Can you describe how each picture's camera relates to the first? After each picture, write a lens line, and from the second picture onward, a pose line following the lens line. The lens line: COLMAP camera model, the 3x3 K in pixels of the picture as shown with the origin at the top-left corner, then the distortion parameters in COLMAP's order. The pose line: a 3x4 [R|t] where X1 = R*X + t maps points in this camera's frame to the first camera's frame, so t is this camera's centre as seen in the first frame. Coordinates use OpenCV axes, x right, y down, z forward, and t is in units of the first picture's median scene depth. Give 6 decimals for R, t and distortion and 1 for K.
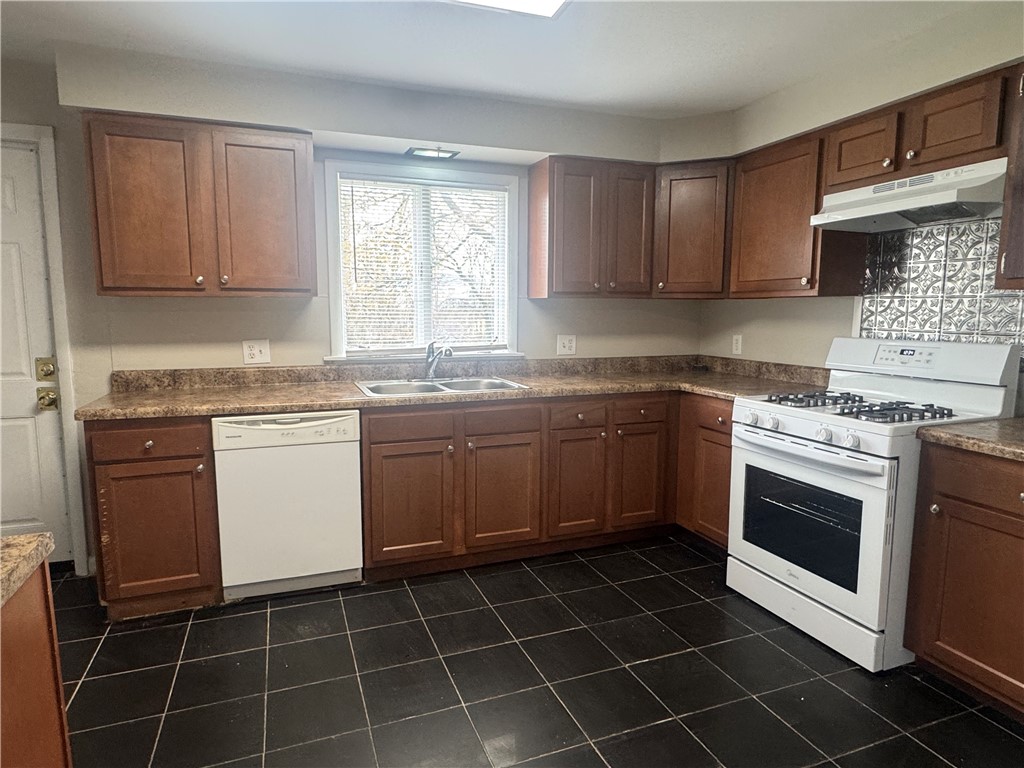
lens RADIAL K [[602.2, 0, 509.4], [0, 602.2, 388.5], [0, 0, 1]] dist [-0.003027, 0.001044]
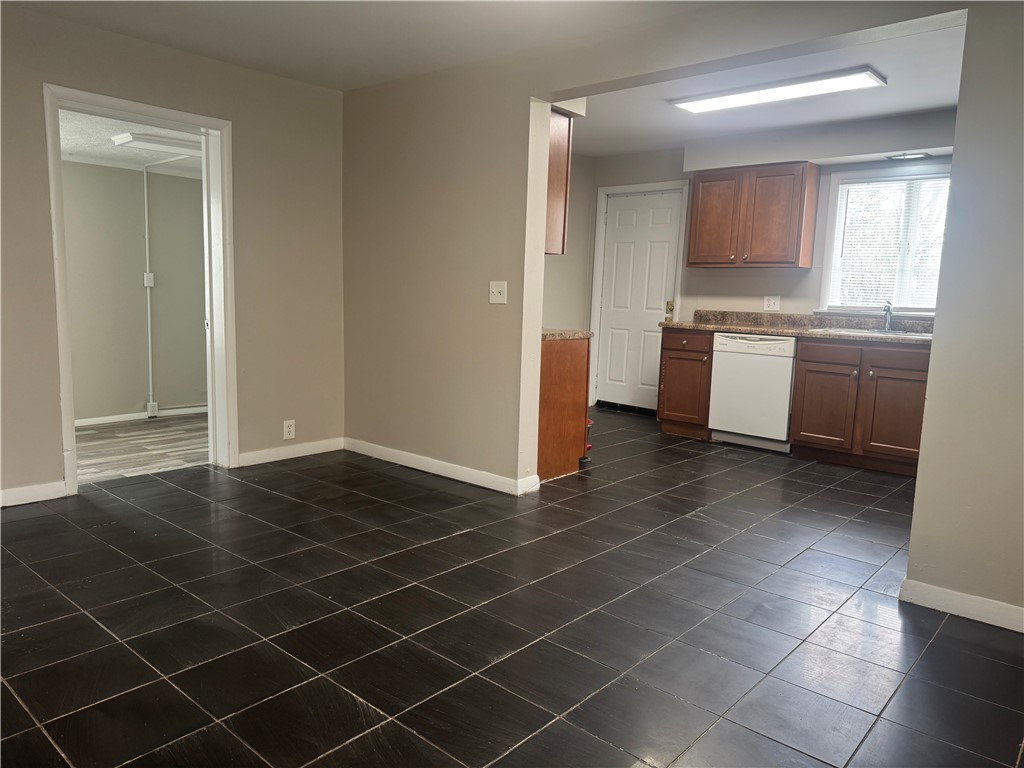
lens RADIAL K [[726.7, 0, 509.4], [0, 726.7, 386.7], [0, 0, 1]] dist [-0.010677, -0.013084]
pose [[0.472776, 0.124714, -0.872313, 1.020115], [-0.138986, 0.988097, 0.065940, 0.135027], [0.870153, 0.090064, 0.484482, -0.527282]]
